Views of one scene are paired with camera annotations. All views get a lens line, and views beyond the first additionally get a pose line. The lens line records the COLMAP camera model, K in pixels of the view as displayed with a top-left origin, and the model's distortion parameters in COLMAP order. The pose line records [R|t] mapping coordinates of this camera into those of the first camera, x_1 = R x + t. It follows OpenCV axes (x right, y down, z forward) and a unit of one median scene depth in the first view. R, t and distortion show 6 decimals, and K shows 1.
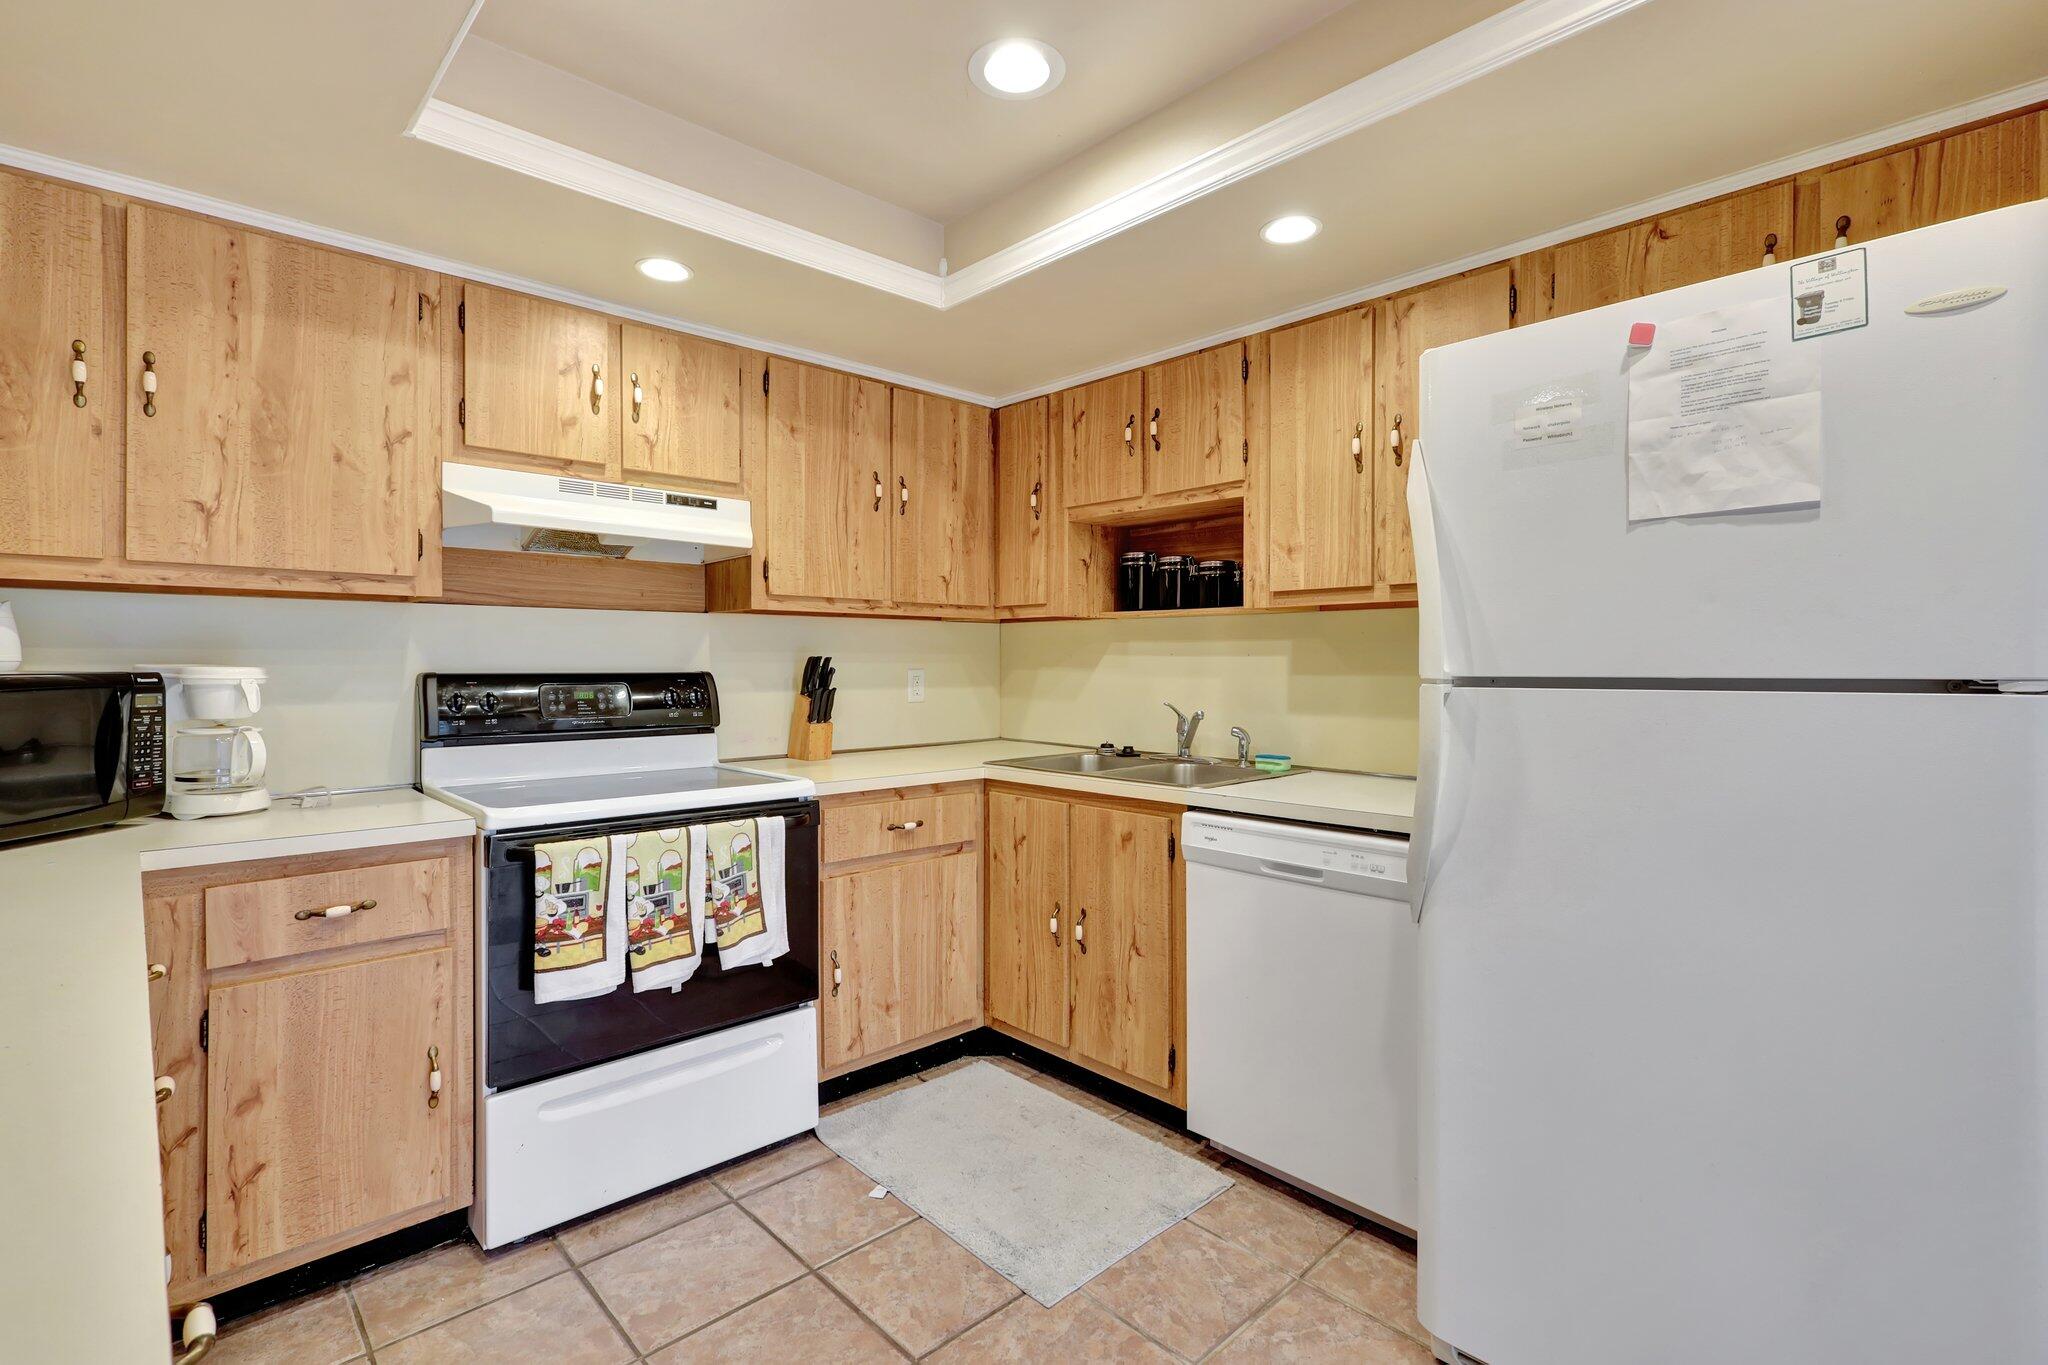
lens RADIAL K [[943.6, 0, 1037.4], [0, 943.6, 667.6], [0, 0, 1]] dist [-0.003329, 0.001515]
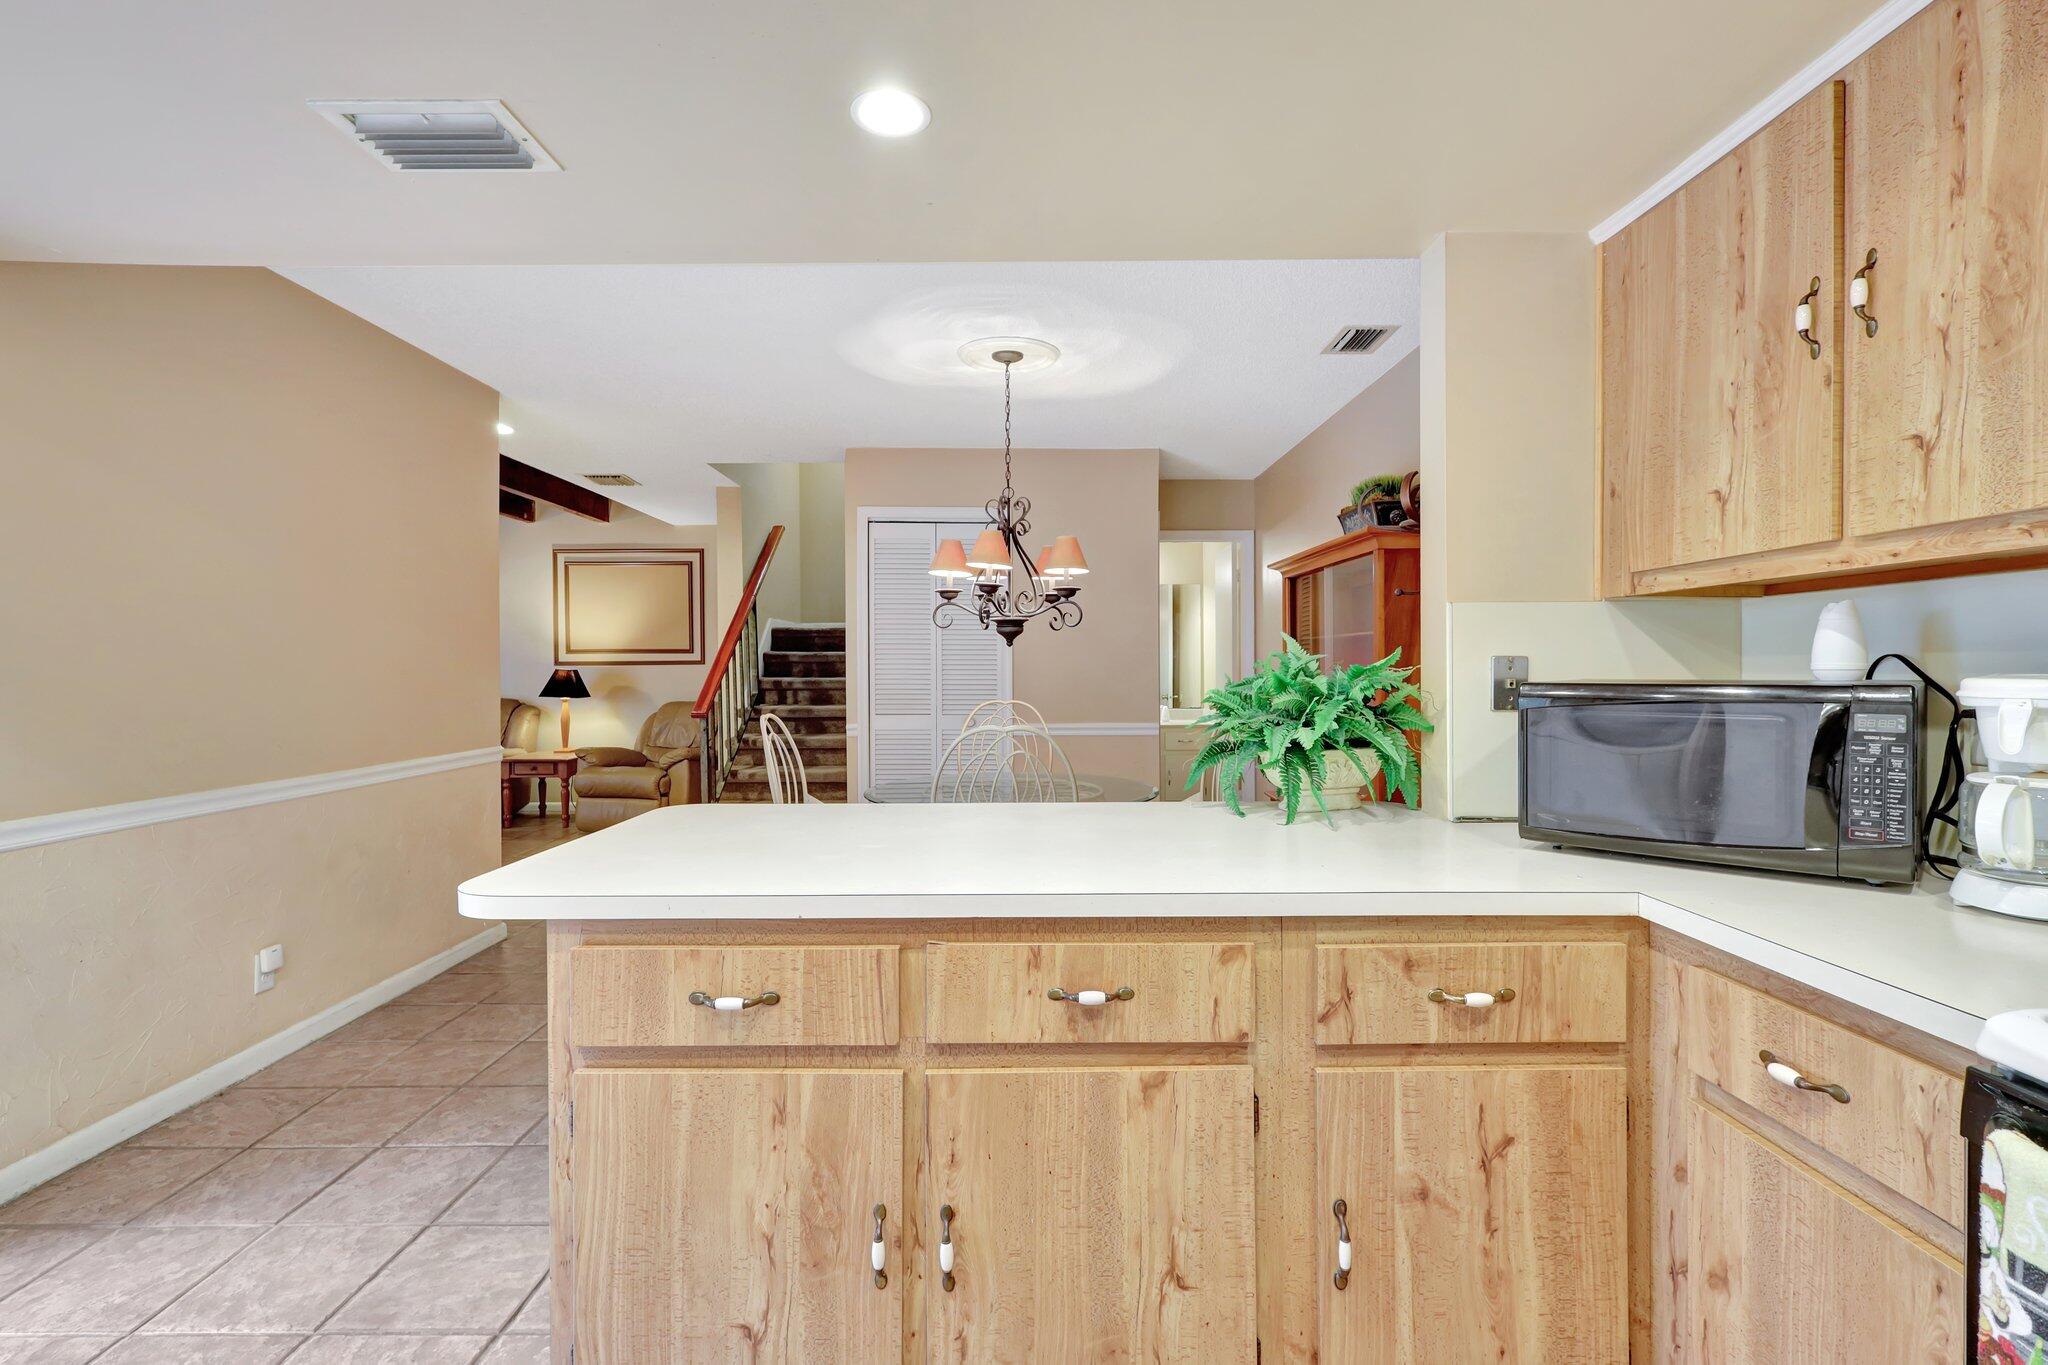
lens RADIAL K [[943.6, 0, 1025.0], [0, 943.6, 678.6], [0, 0, 1]] dist [-0.003329, 0.001515]
pose [[-0.696155, 0.010676, -0.717812, 0.040959], [0.002084, 0.999915, 0.012850, -0.009518], [0.717889, 0.007450, -0.696118, 0.896645]]
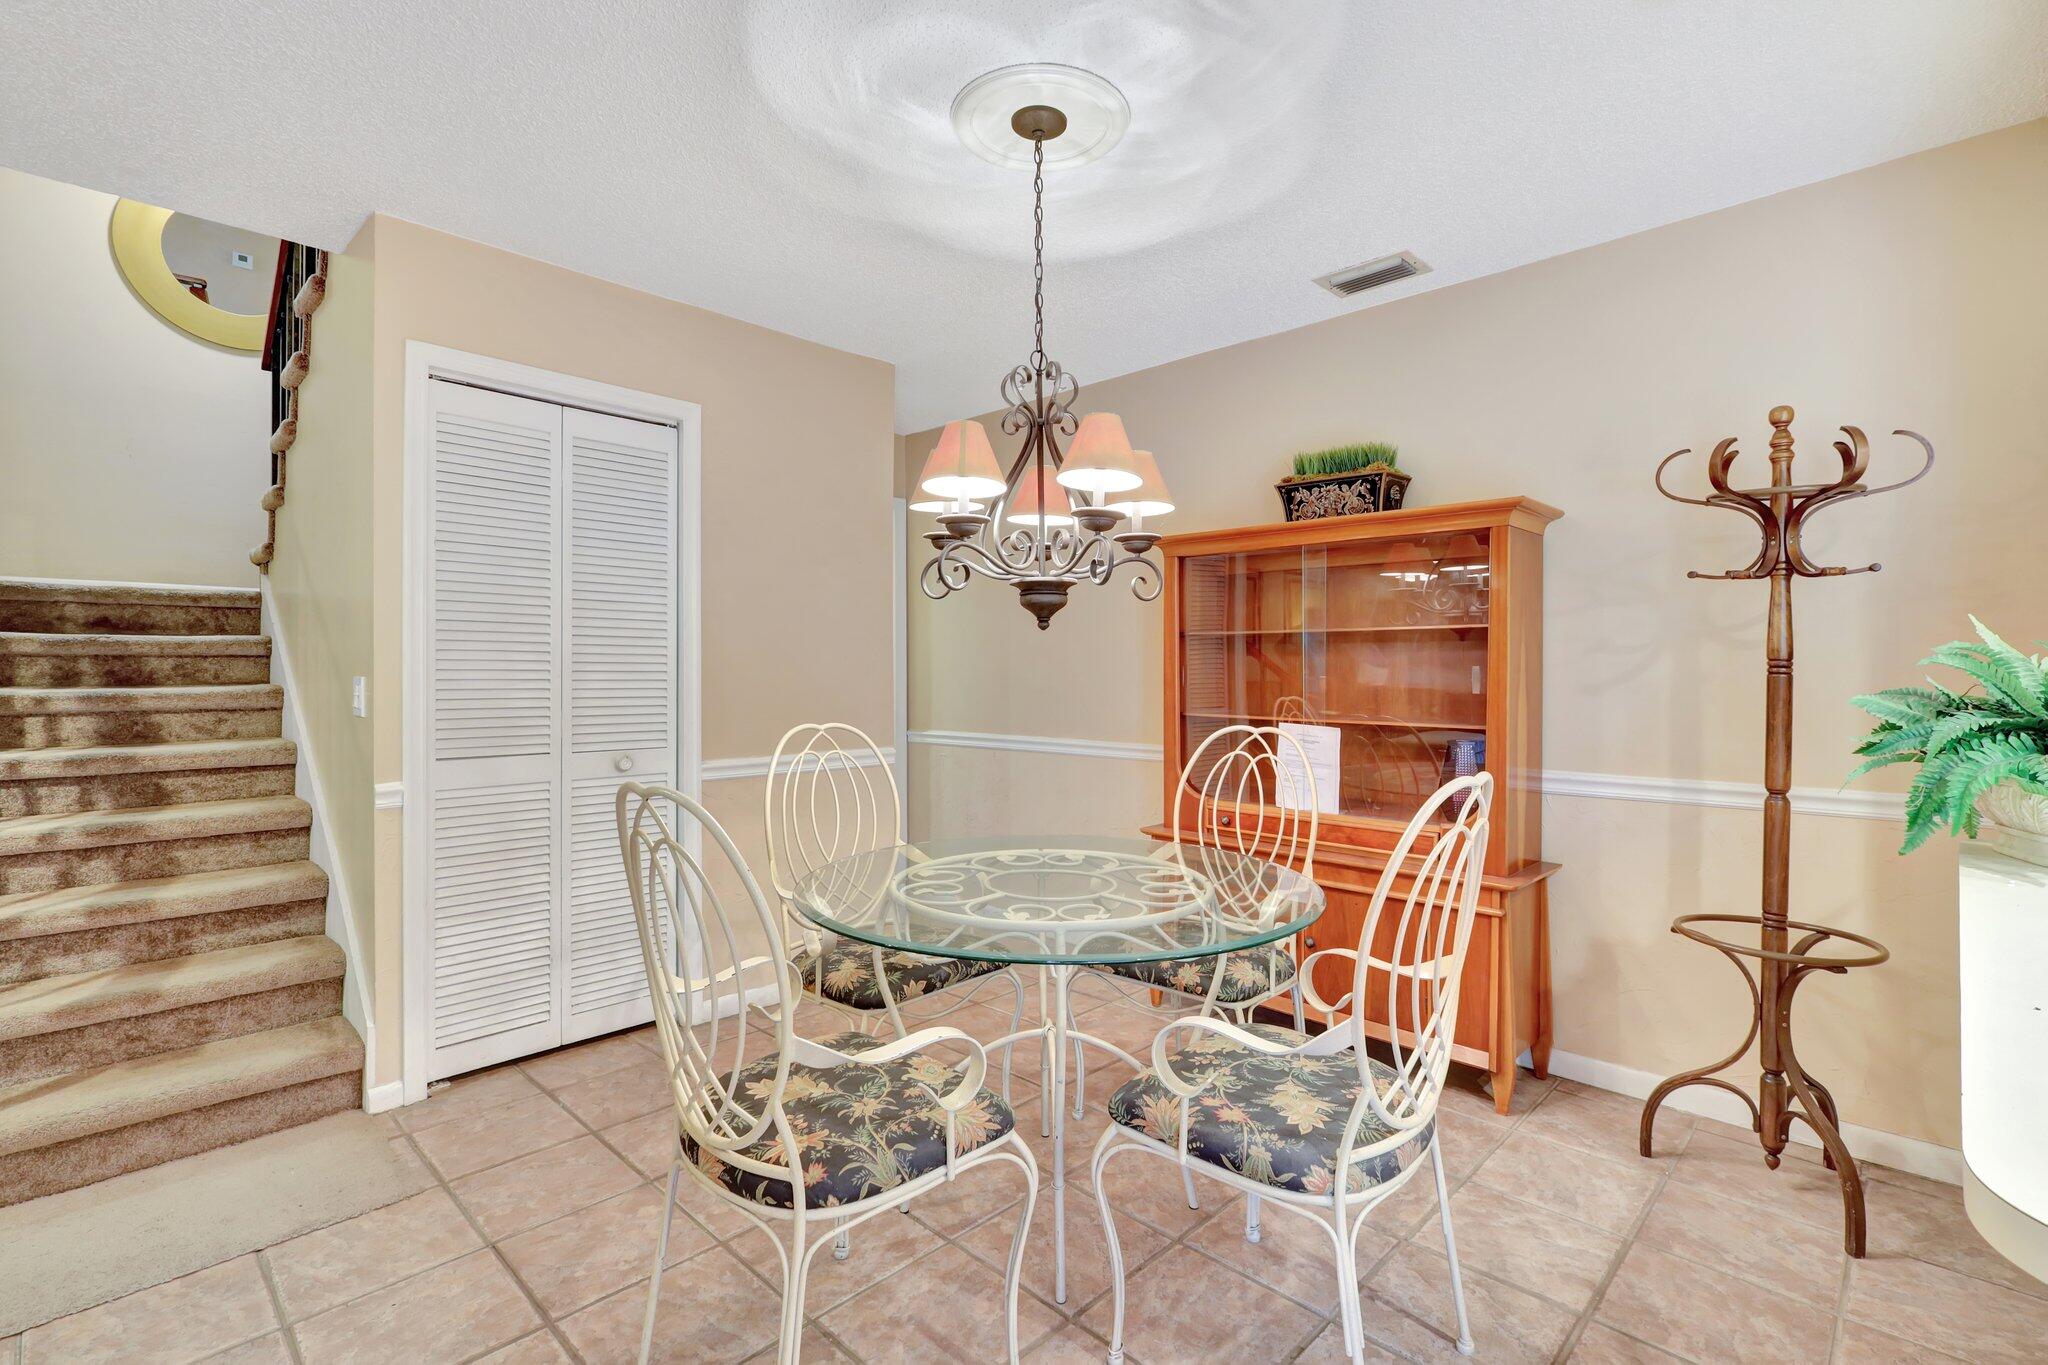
lens RADIAL K [[943.6, 0, 1024.8], [0, 943.6, 673.6], [0, 0, 1]] dist [-0.003329, 0.001515]
pose [[0.032527, 0.004732, -0.999460, -0.194826], [-0.000563, 0.999989, 0.004716, -0.004789], [0.999471, 0.000410, 0.032529, -0.409444]]
